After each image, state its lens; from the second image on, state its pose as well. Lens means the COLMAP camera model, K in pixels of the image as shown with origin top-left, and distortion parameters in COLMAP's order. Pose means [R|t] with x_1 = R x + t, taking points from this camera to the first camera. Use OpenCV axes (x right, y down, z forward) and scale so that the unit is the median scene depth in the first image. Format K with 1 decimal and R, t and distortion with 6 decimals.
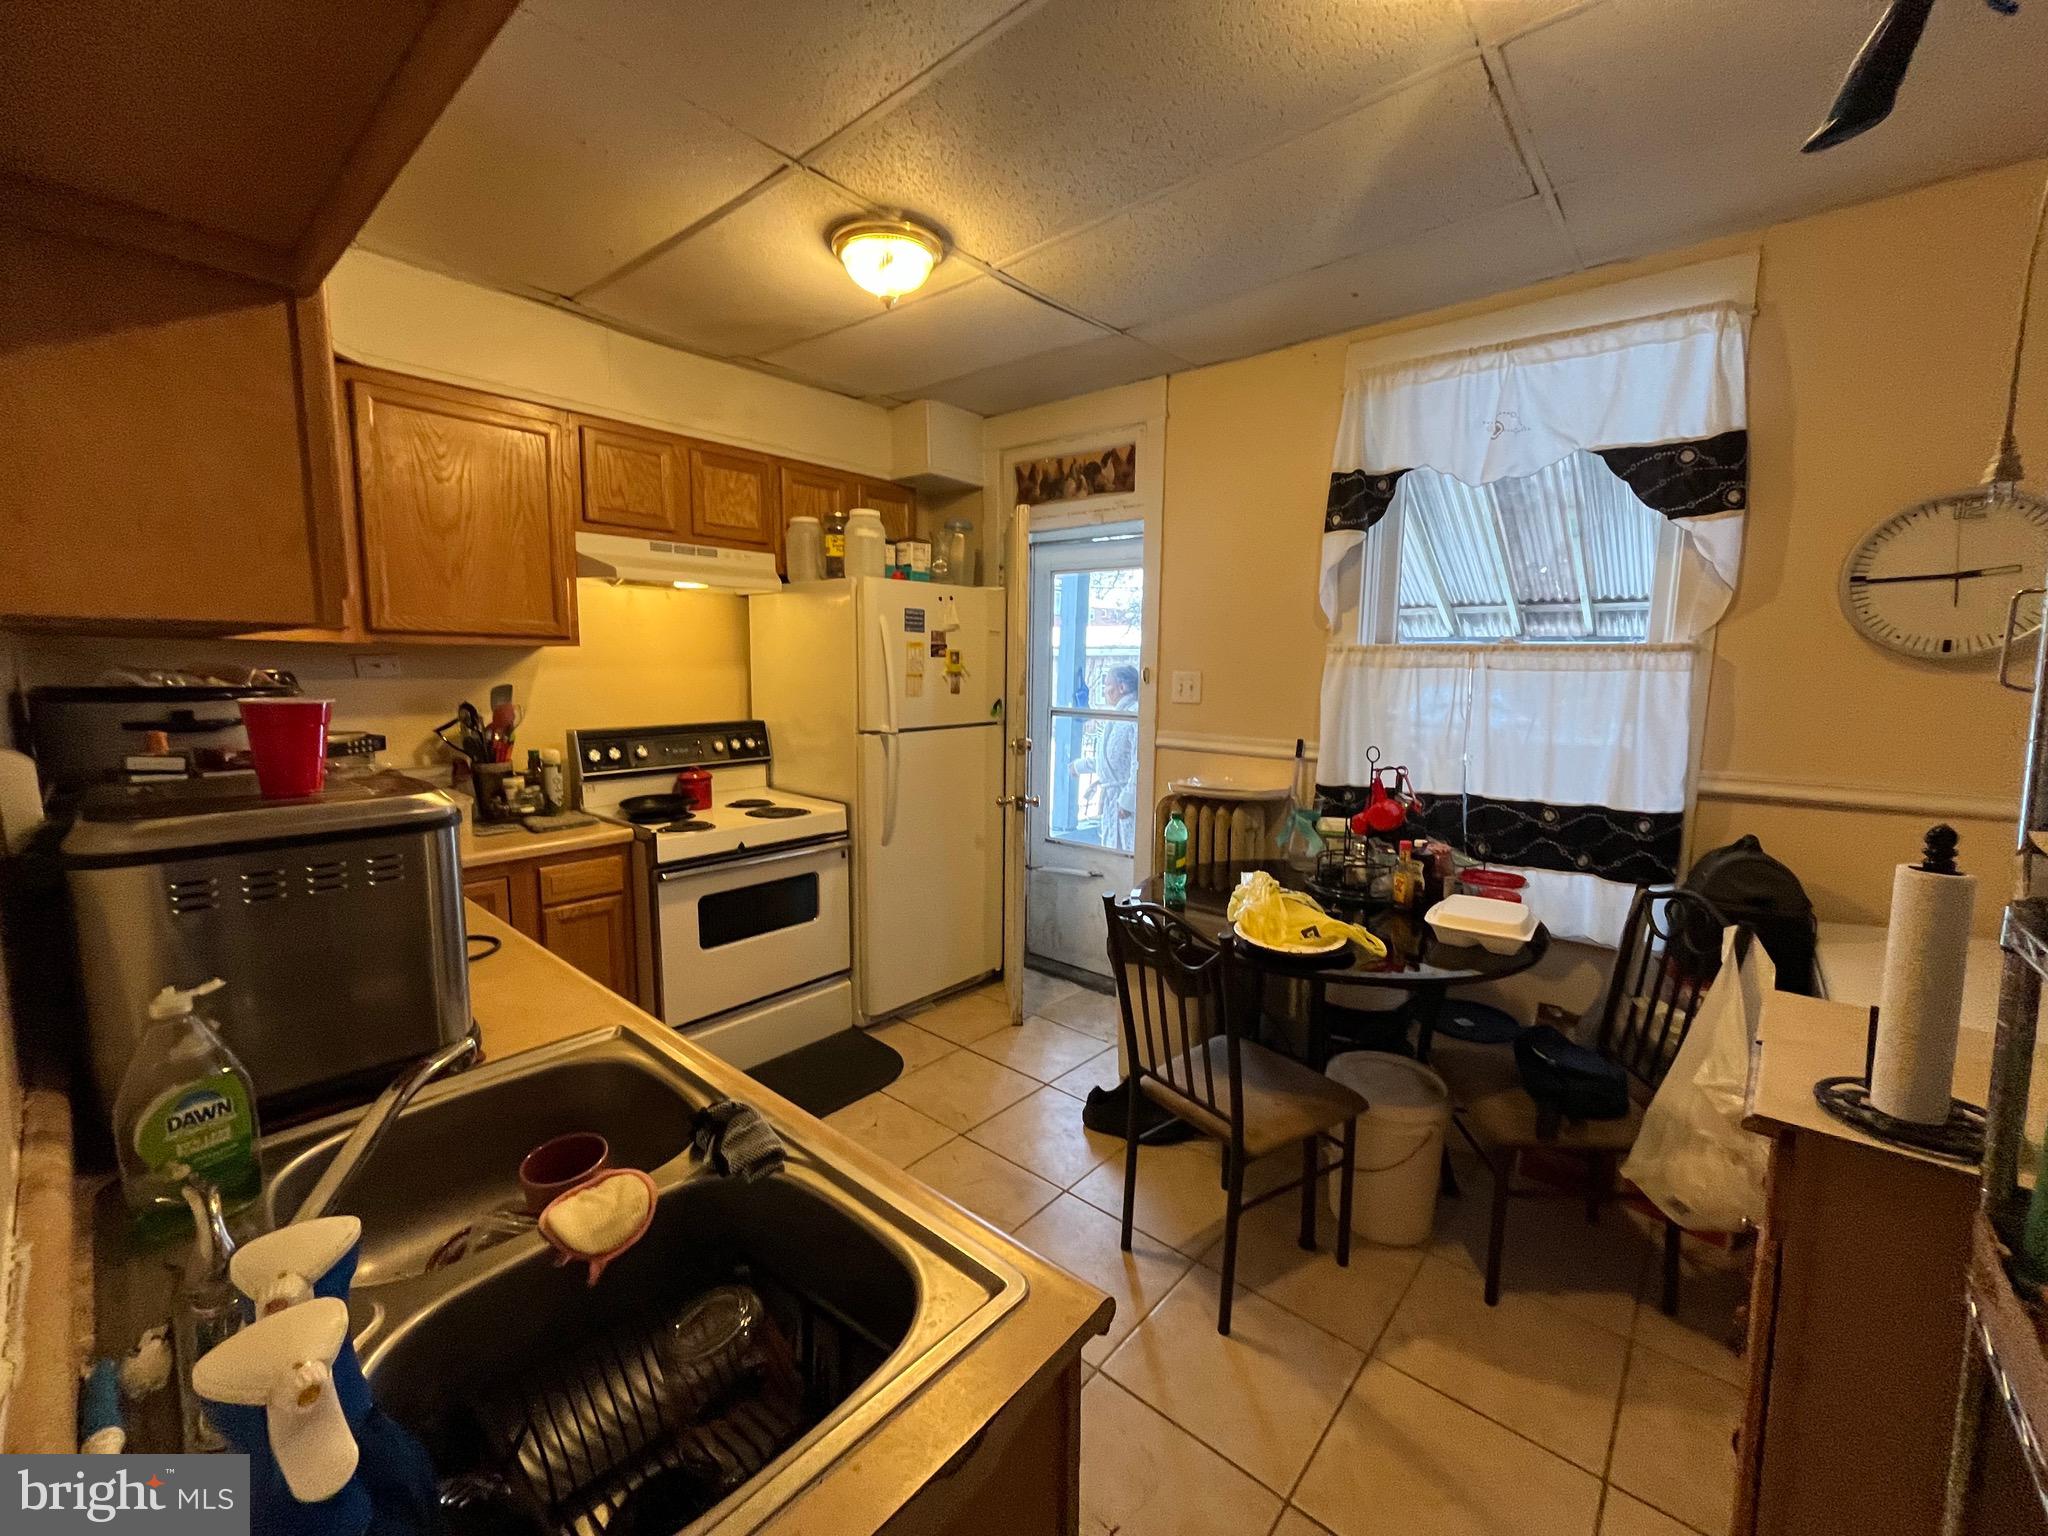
lens RADIAL K [[828.6, 0, 1022.2], [0, 828.6, 755.2], [0, 0, 1]] dist [-0.001891, -0.001157]
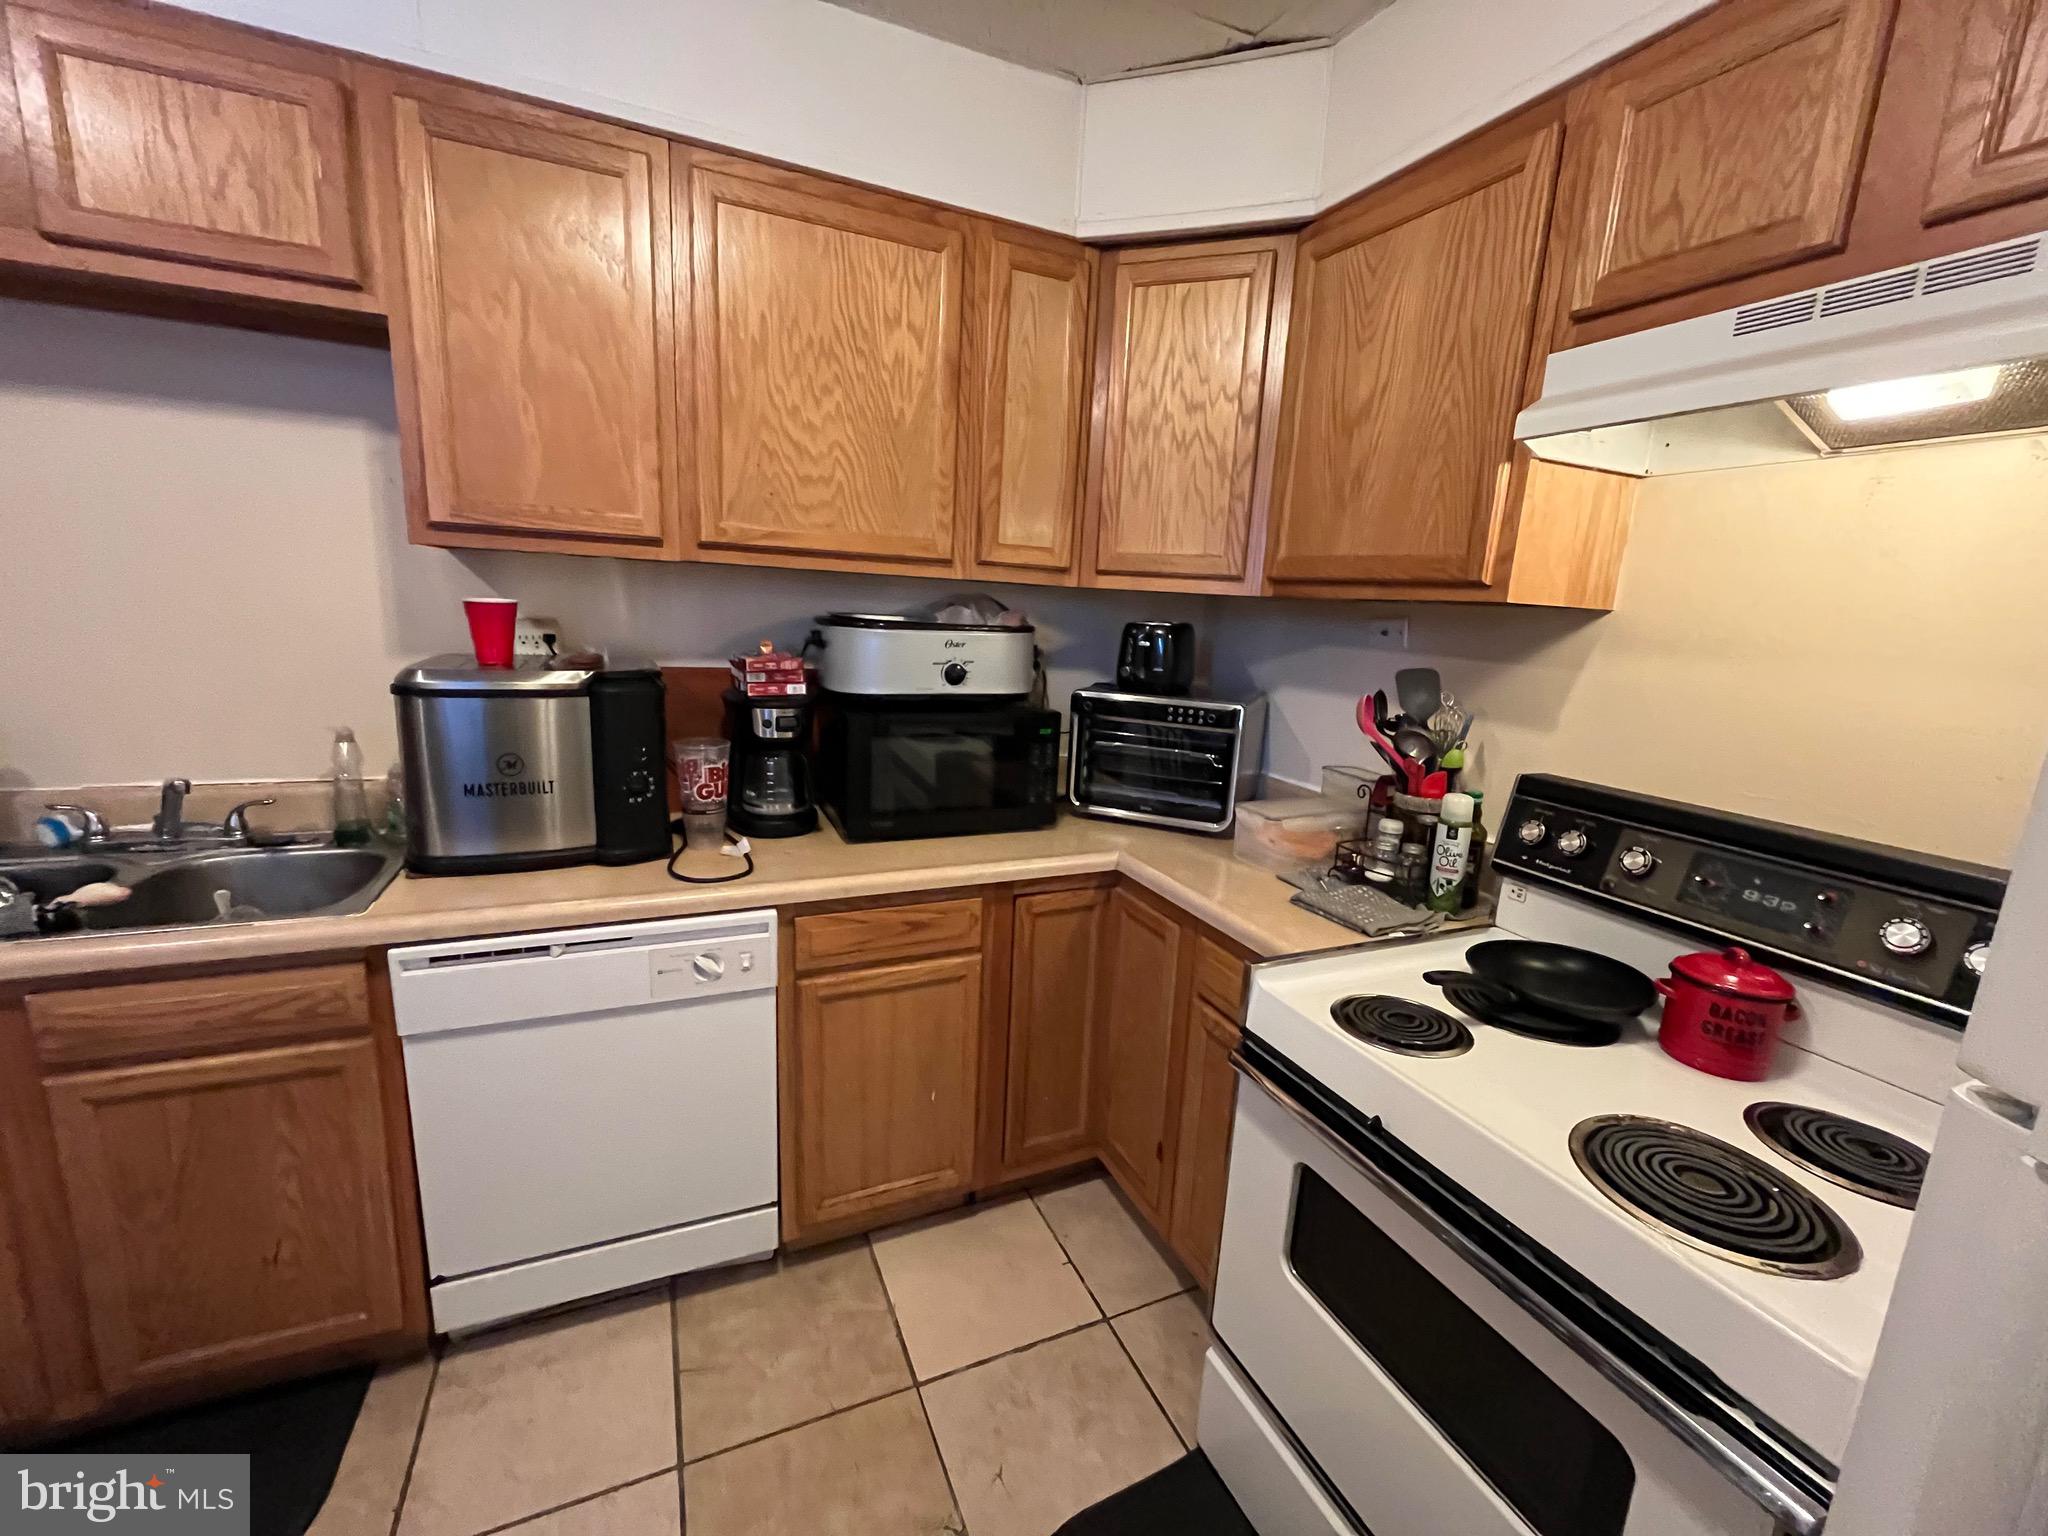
lens RADIAL K [[828.6, 0, 1026.0], [0, 828.6, 766.9], [0, 0, 1]] dist [-0.001891, -0.001157]
pose [[-0.420818, 0.146512, -0.895236, 0.035586], [-0.158127, 0.959915, 0.231427, -0.100944], [0.893257, 0.238949, -0.380782, 0.910904]]
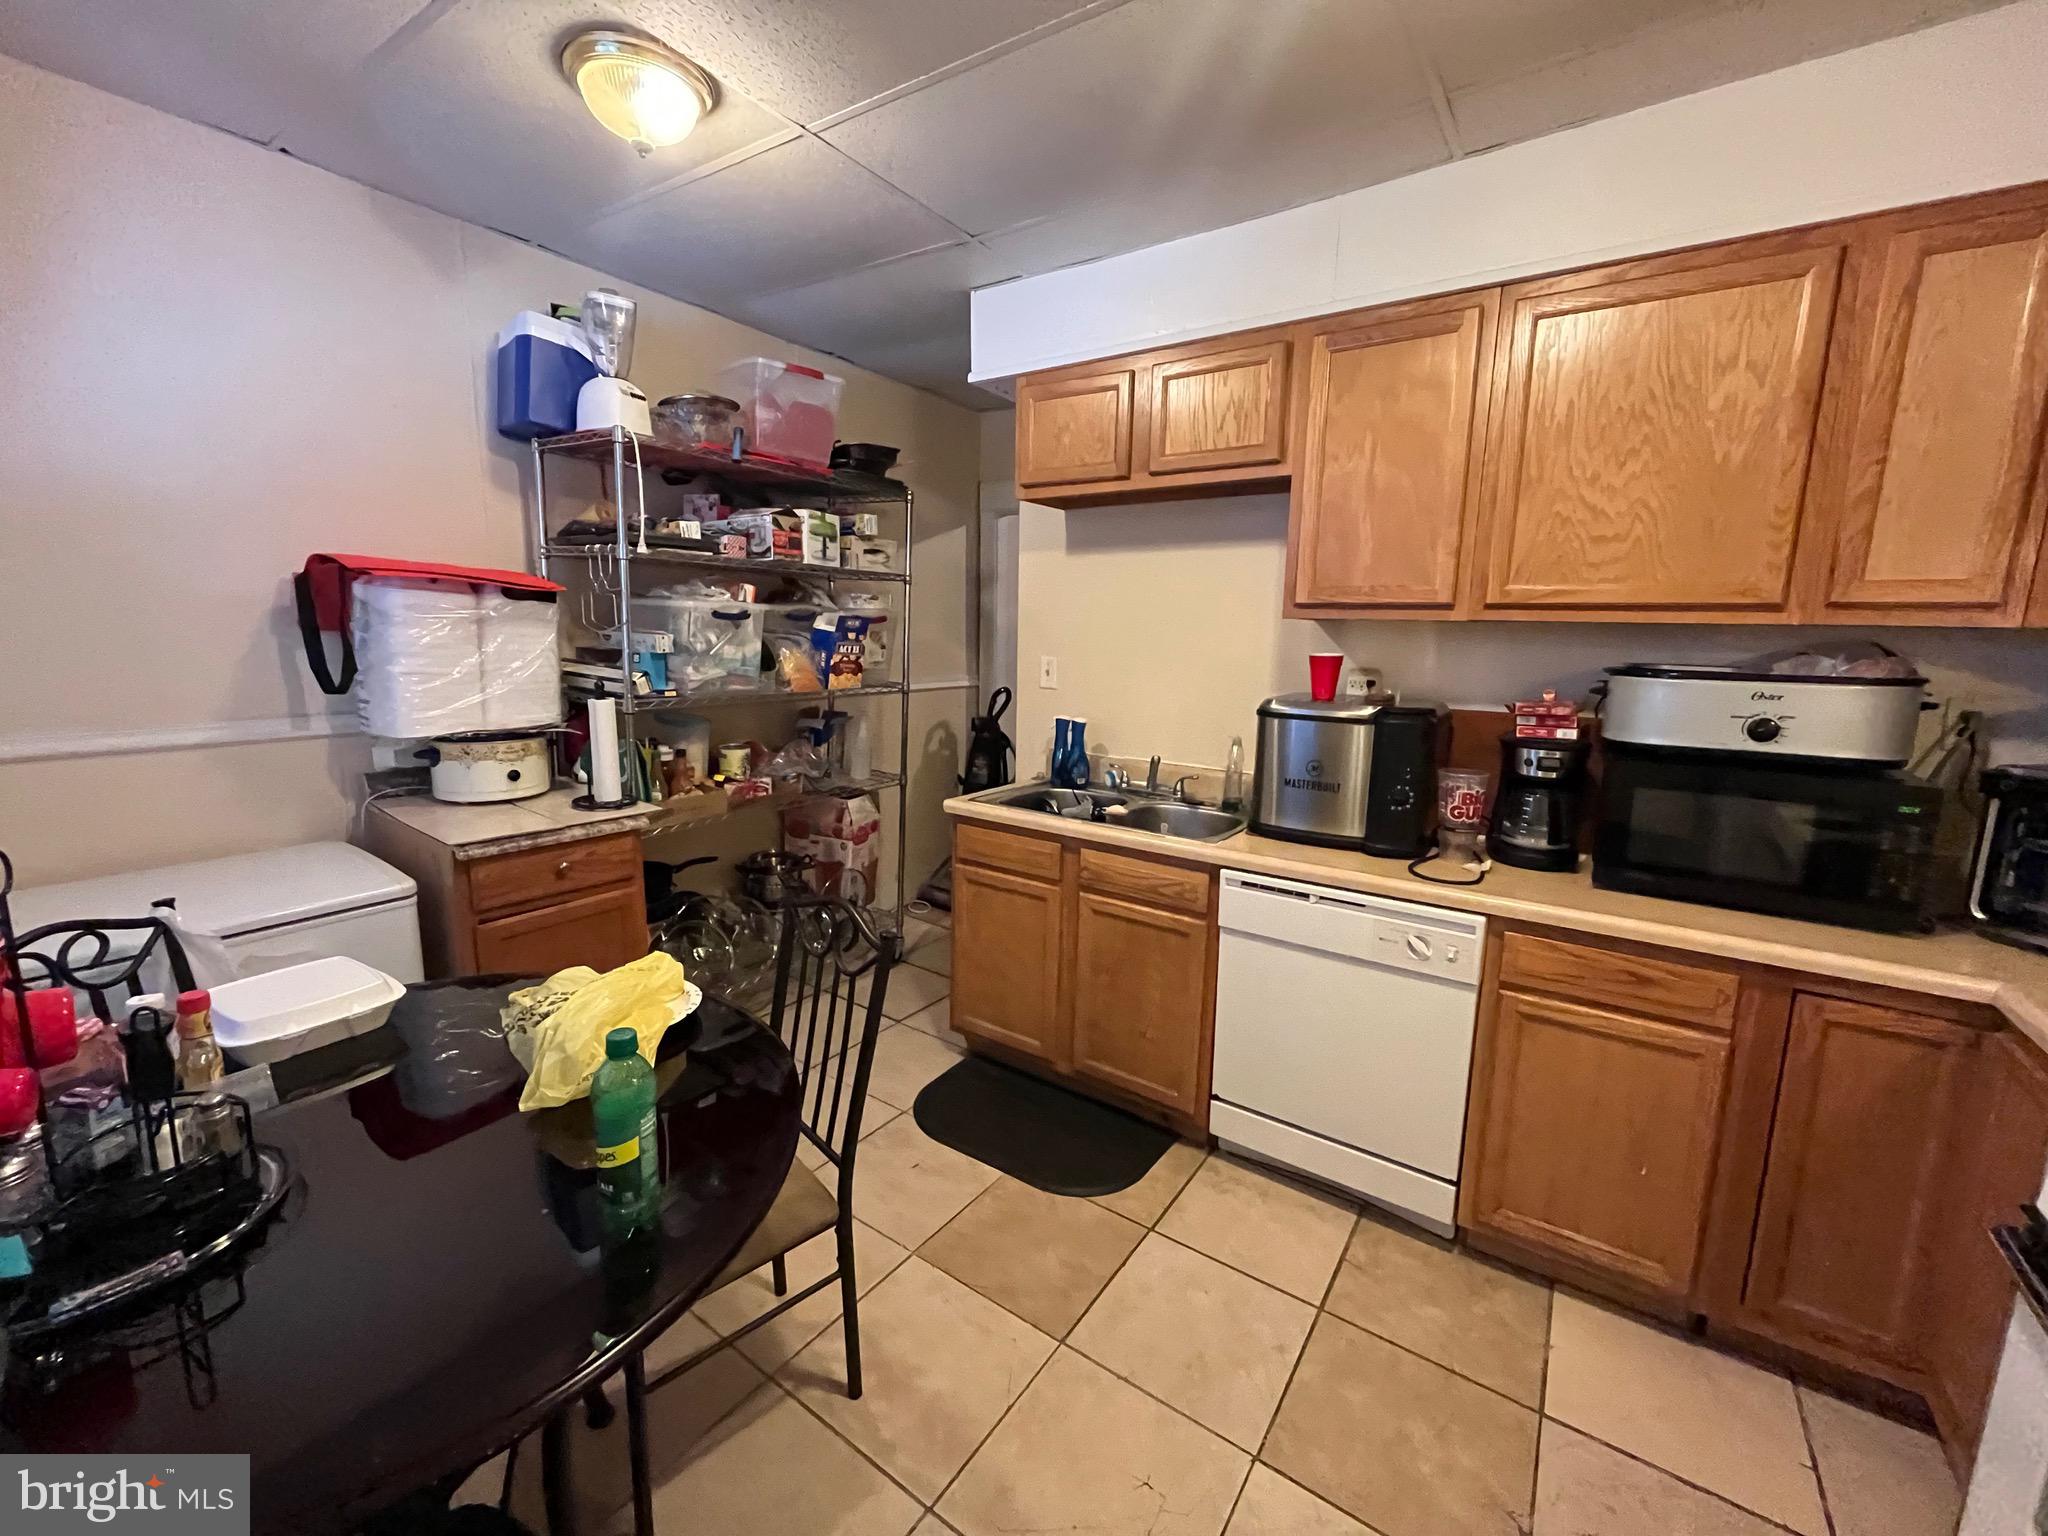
lens RADIAL K [[828.6, 0, 1026.2], [0, 828.6, 762.8], [0, 0, 1]] dist [-0.001891, -0.001157]
pose [[-0.993283, -0.011485, -0.115140, 0.059958], [-0.042257, 0.962337, 0.268554, -0.147678], [0.107720, 0.271616, -0.956358, 1.313198]]
